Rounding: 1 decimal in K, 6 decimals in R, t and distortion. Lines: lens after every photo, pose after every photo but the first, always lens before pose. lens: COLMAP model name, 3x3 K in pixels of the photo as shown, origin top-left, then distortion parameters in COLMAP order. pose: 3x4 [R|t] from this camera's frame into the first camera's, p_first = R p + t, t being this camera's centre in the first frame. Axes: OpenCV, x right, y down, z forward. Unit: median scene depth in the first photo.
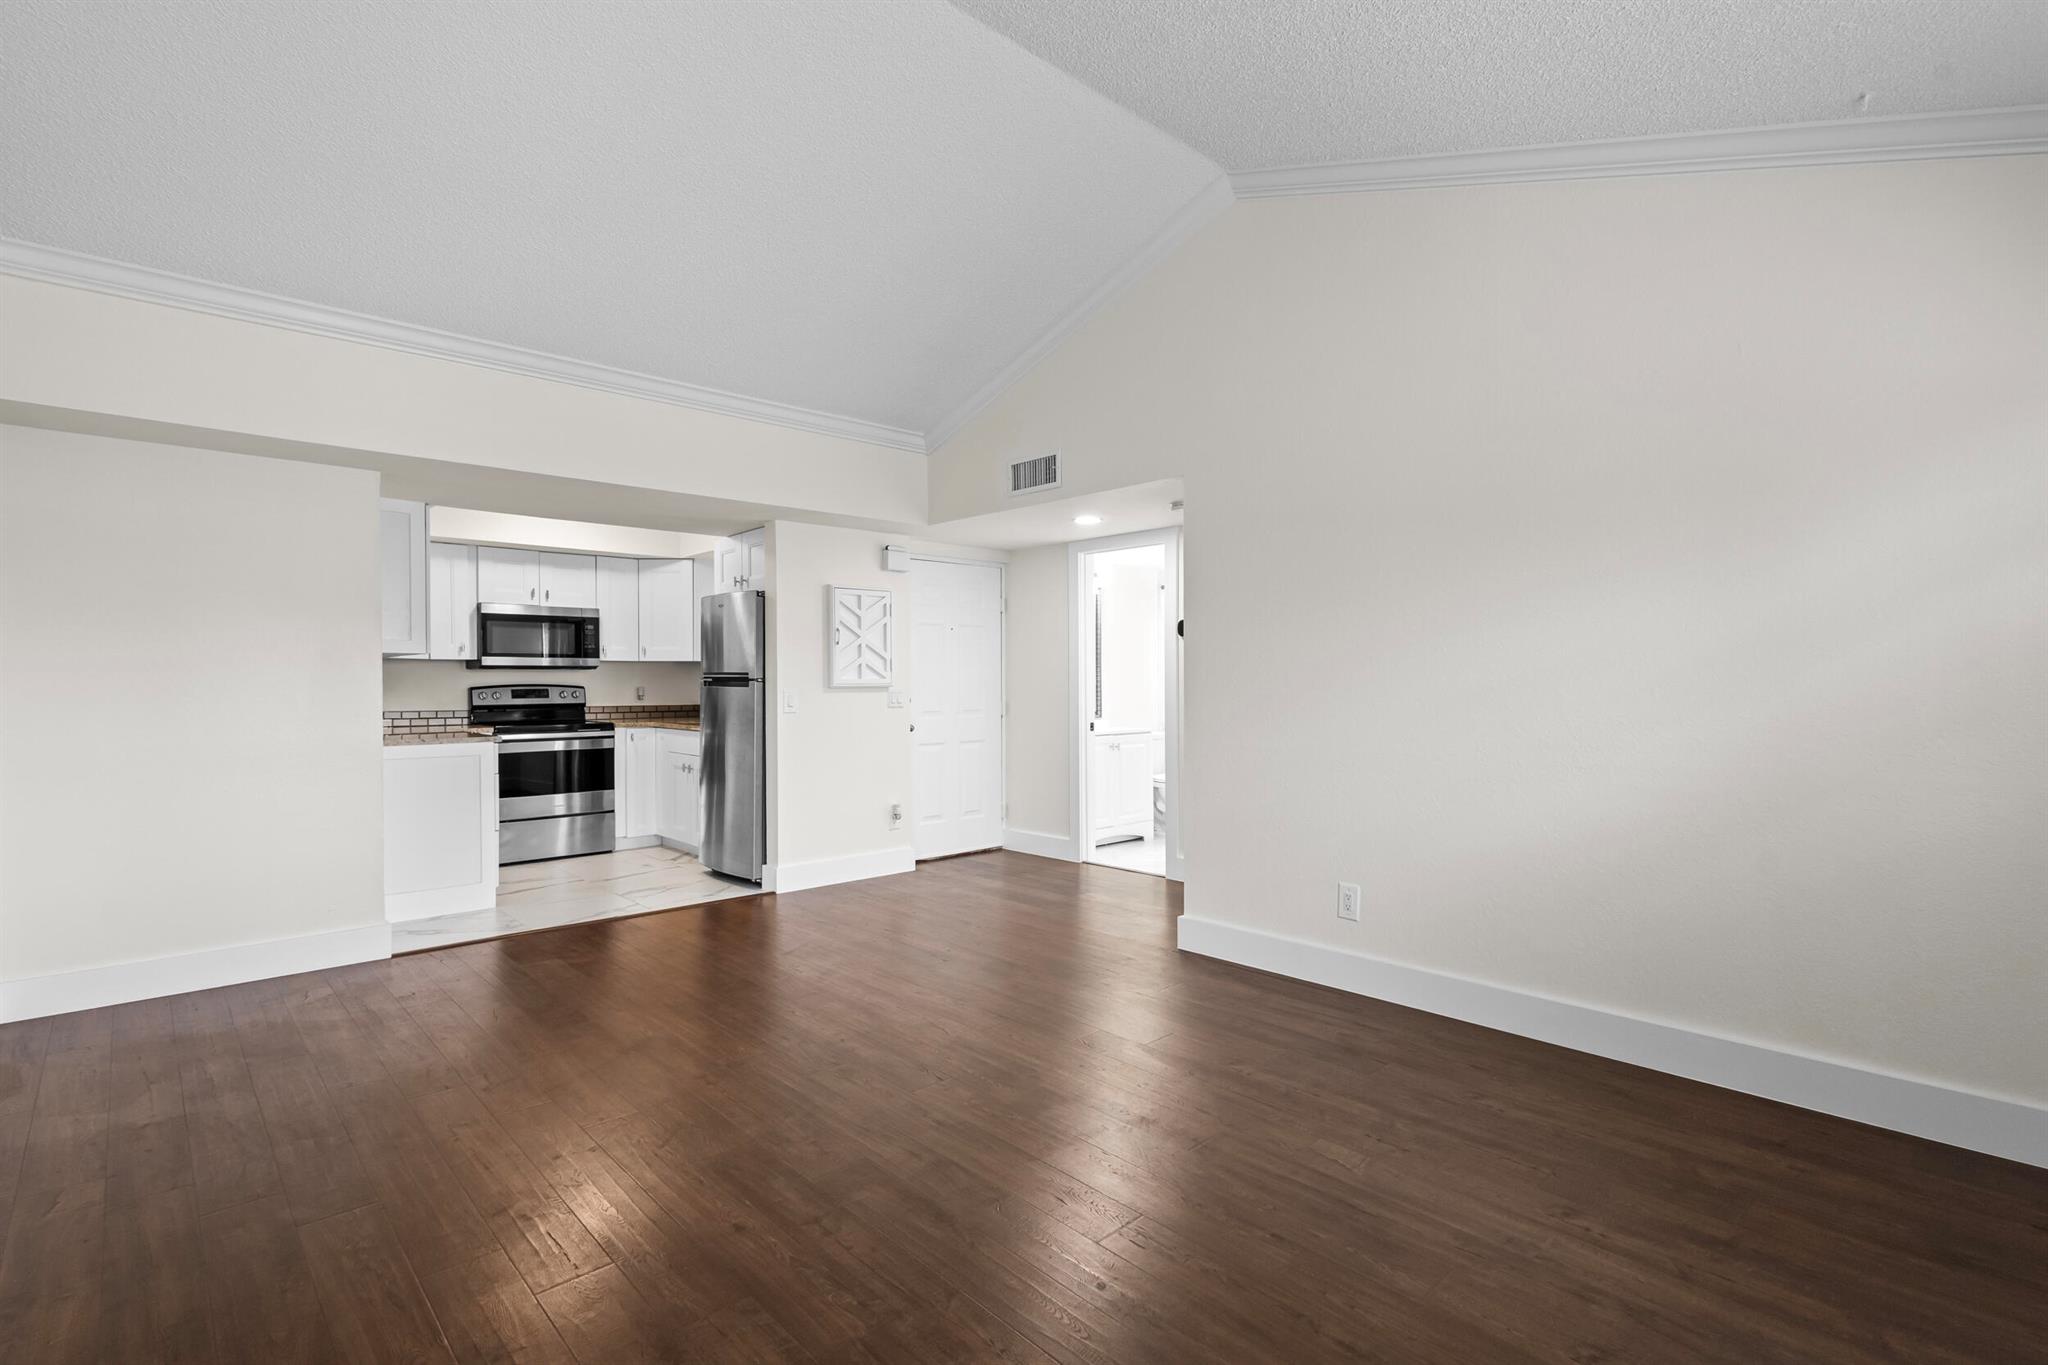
lens RADIAL K [[945.8, 0, 1024.9], [0, 945.8, 682.2], [0, 0, 1]] dist [0.002412, -0.000155]
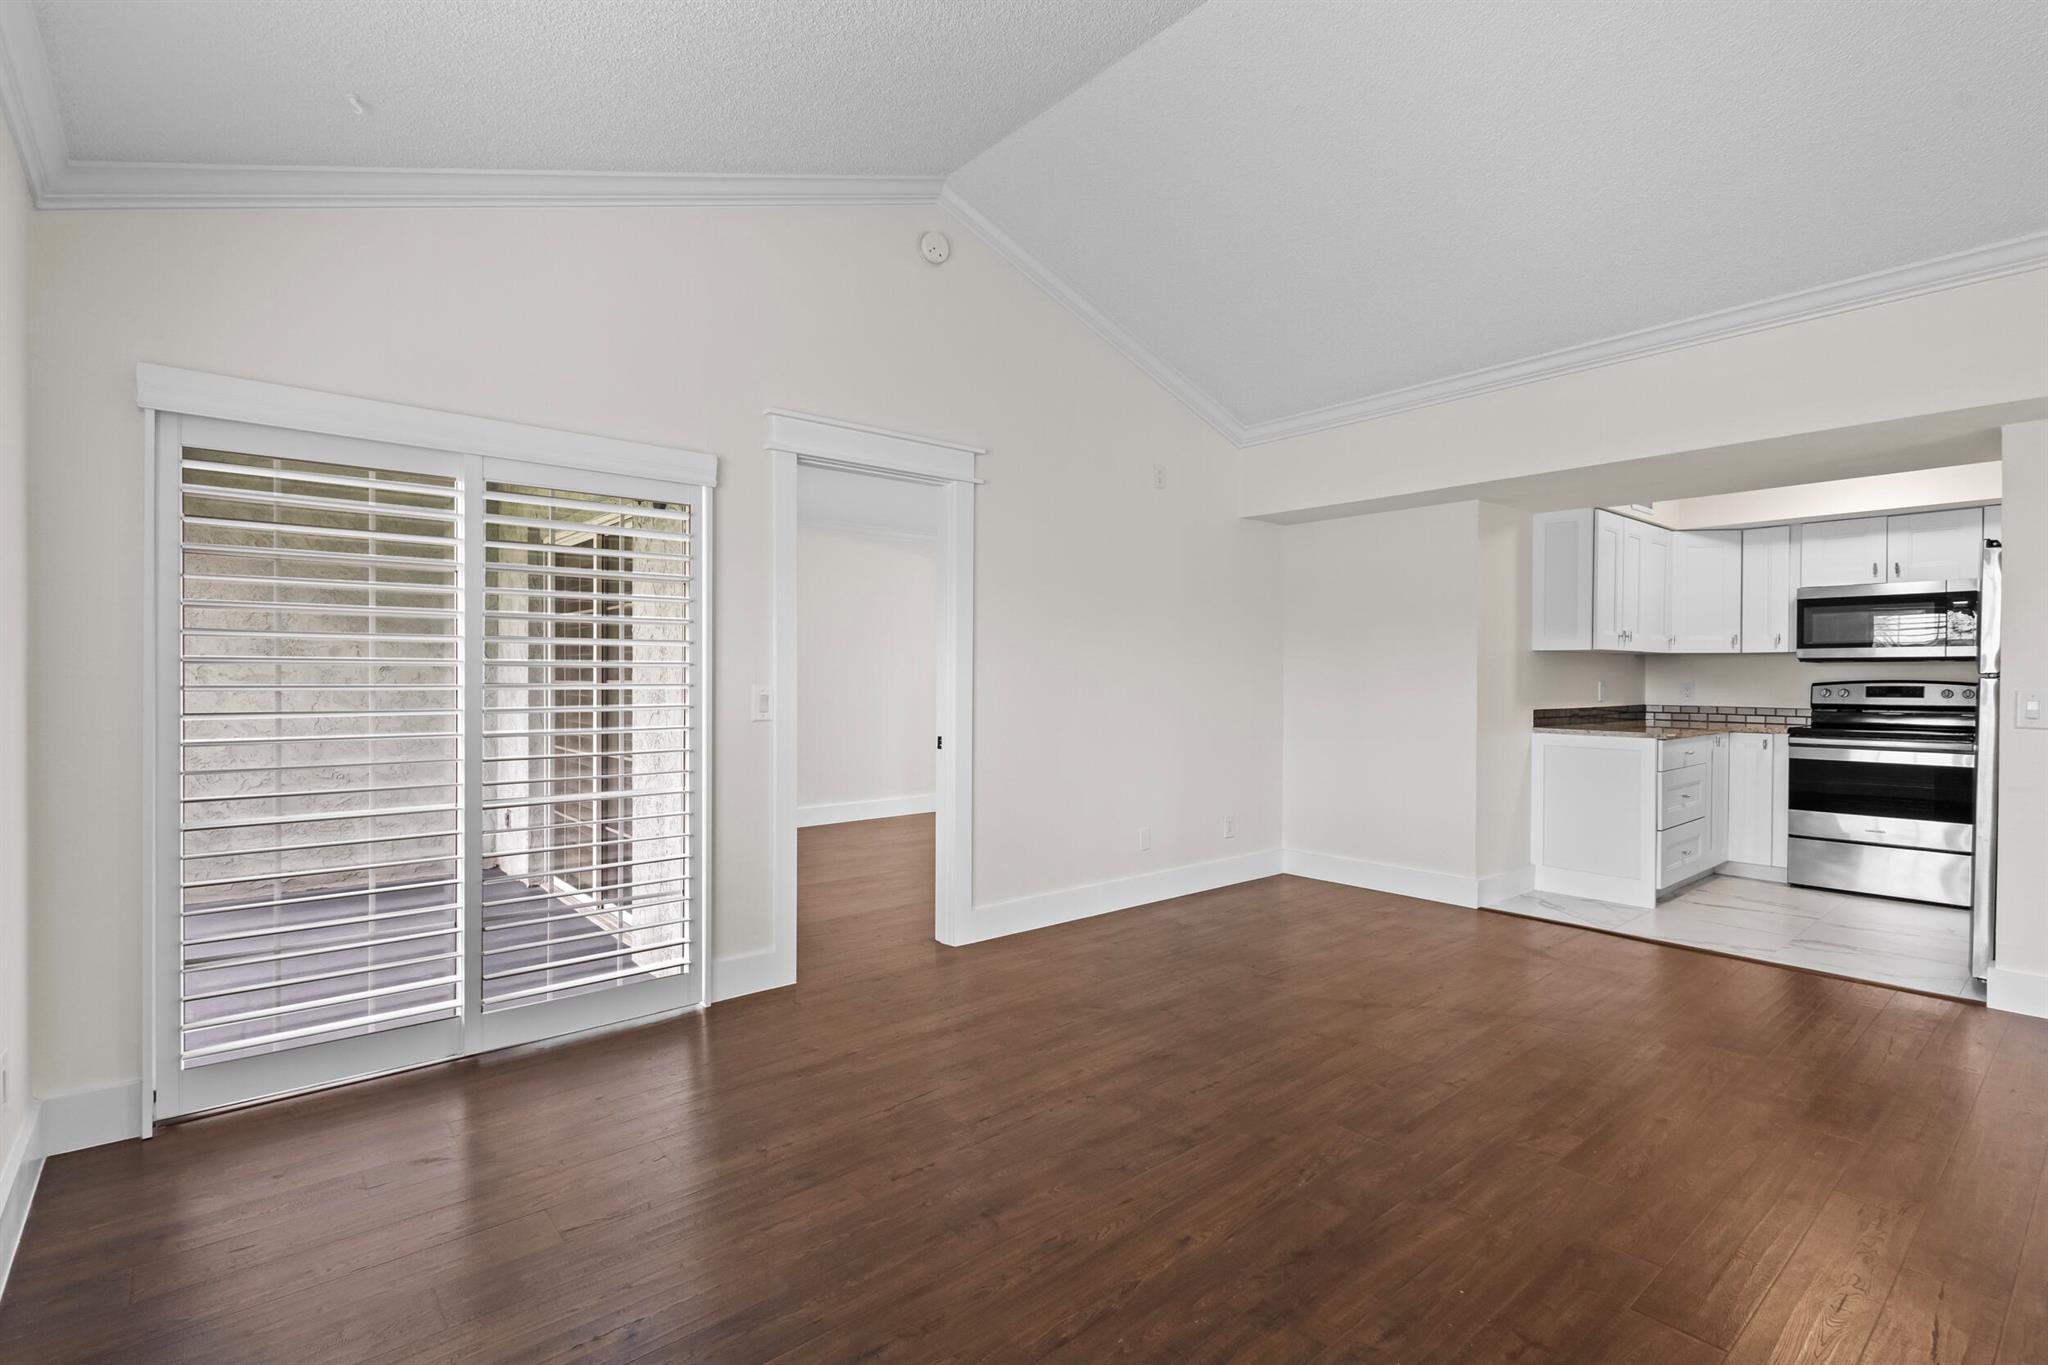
lens RADIAL K [[945.8, 0, 1024.9], [0, 945.8, 682.2], [0, 0, 1]] dist [0.002412, -0.000155]
pose [[-0.047090, 0.009606, -0.998844, 0.326967], [-0.002629, 0.999949, 0.009740, -0.002040], [0.998887, 0.003085, -0.047062, 0.298756]]
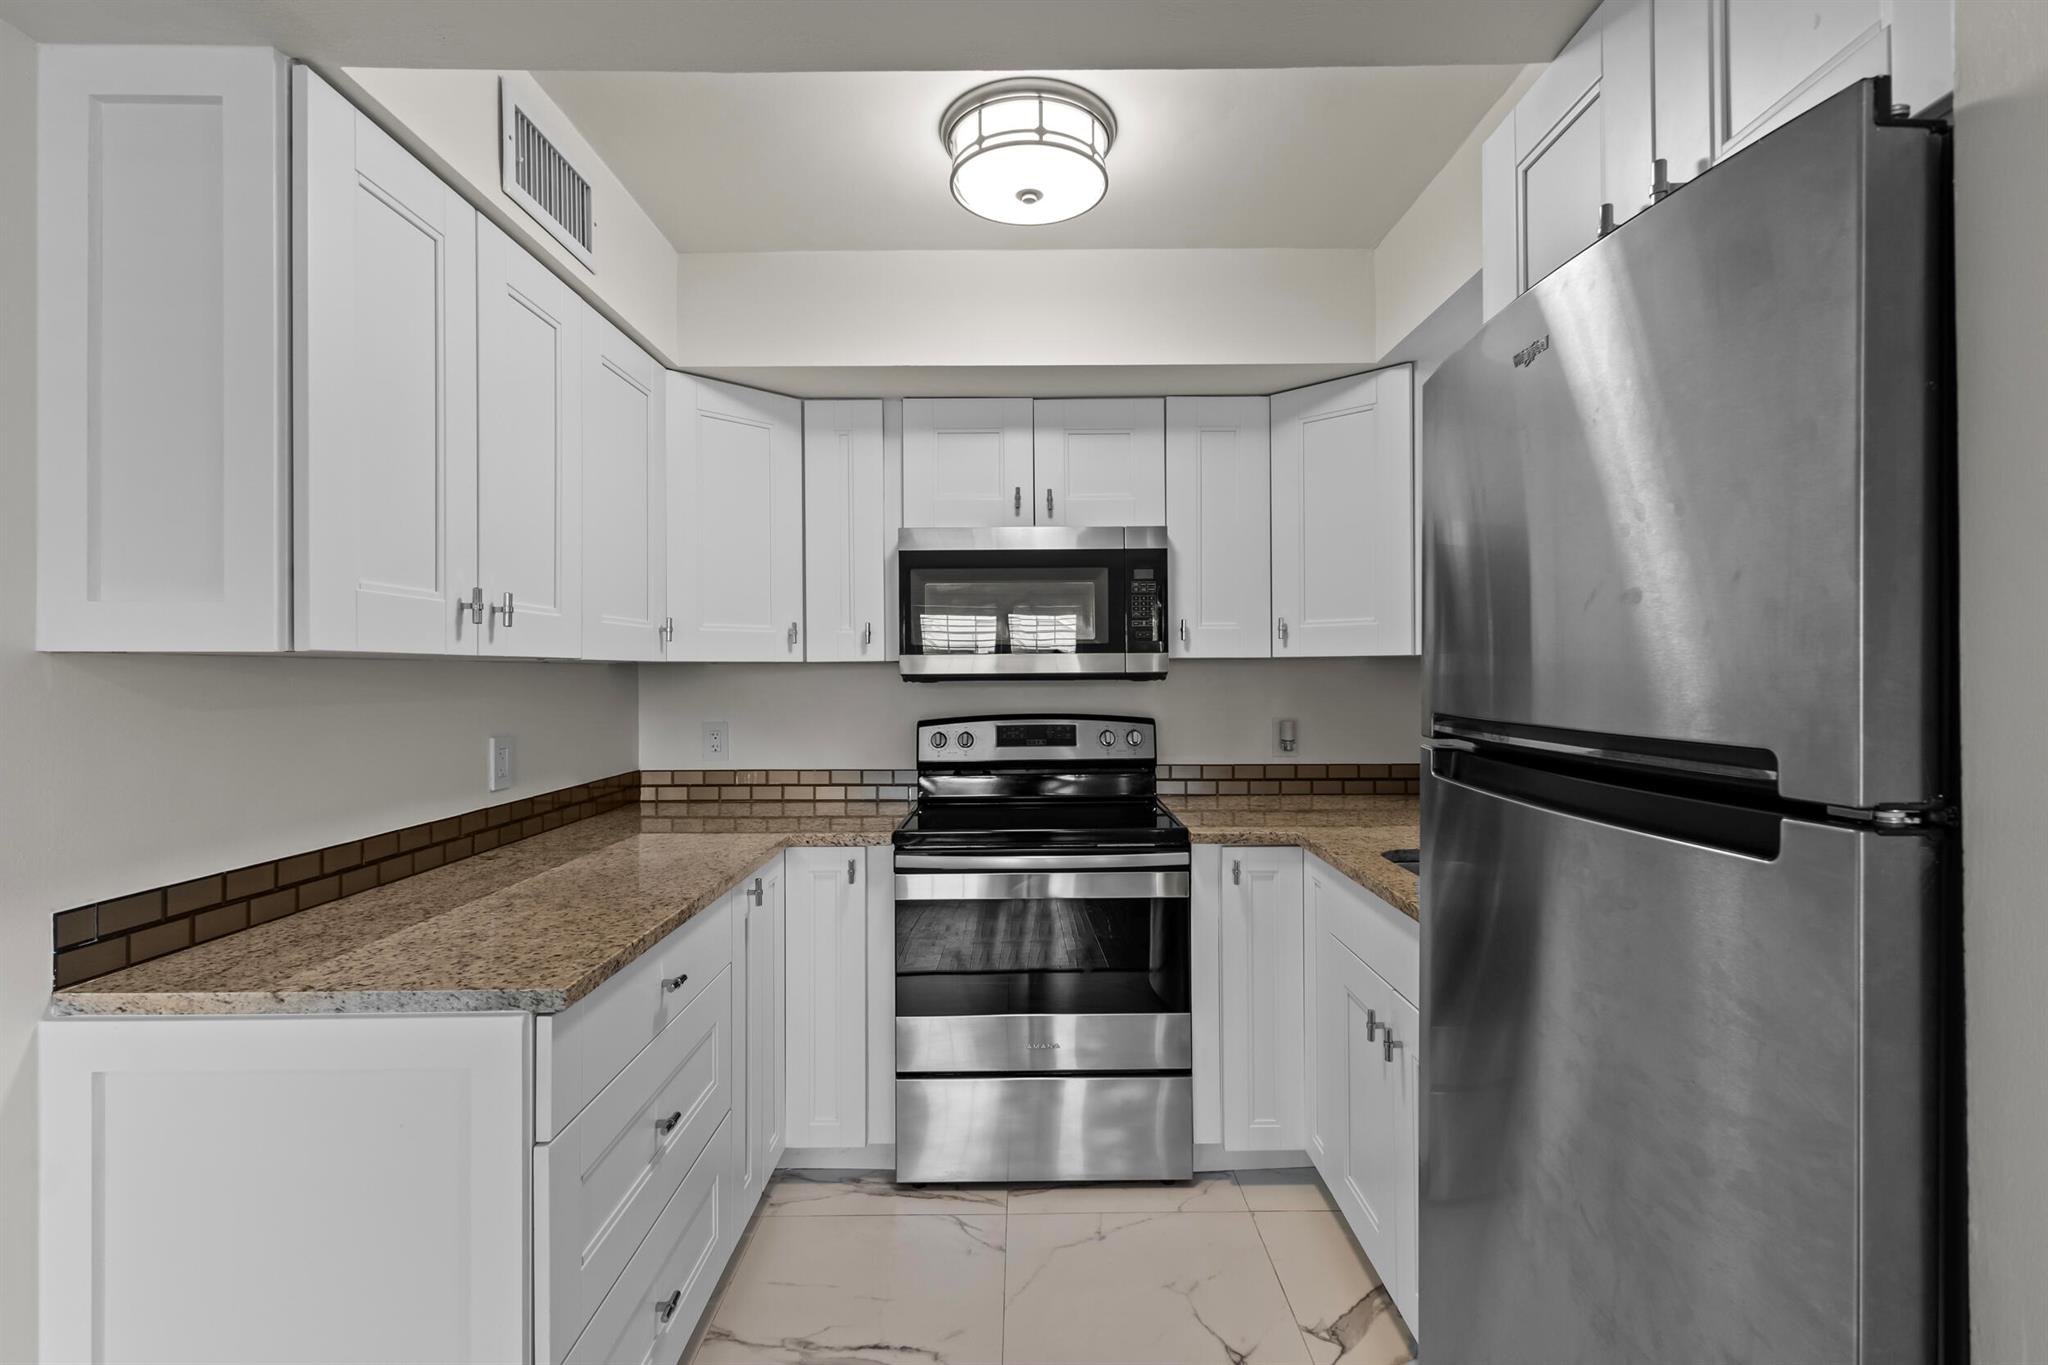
lens RADIAL K [[967.9, 0, 1017.8], [0, 967.9, 671.6], [0, 0, 1]] dist [0.030471, 0.000048]
pose [[0.727164, -0.005343, -0.686443, -0.223045], [0.004926, 0.999985, -0.002565, -0.016874], [0.686446, -0.001516, 0.727180, 0.676428]]
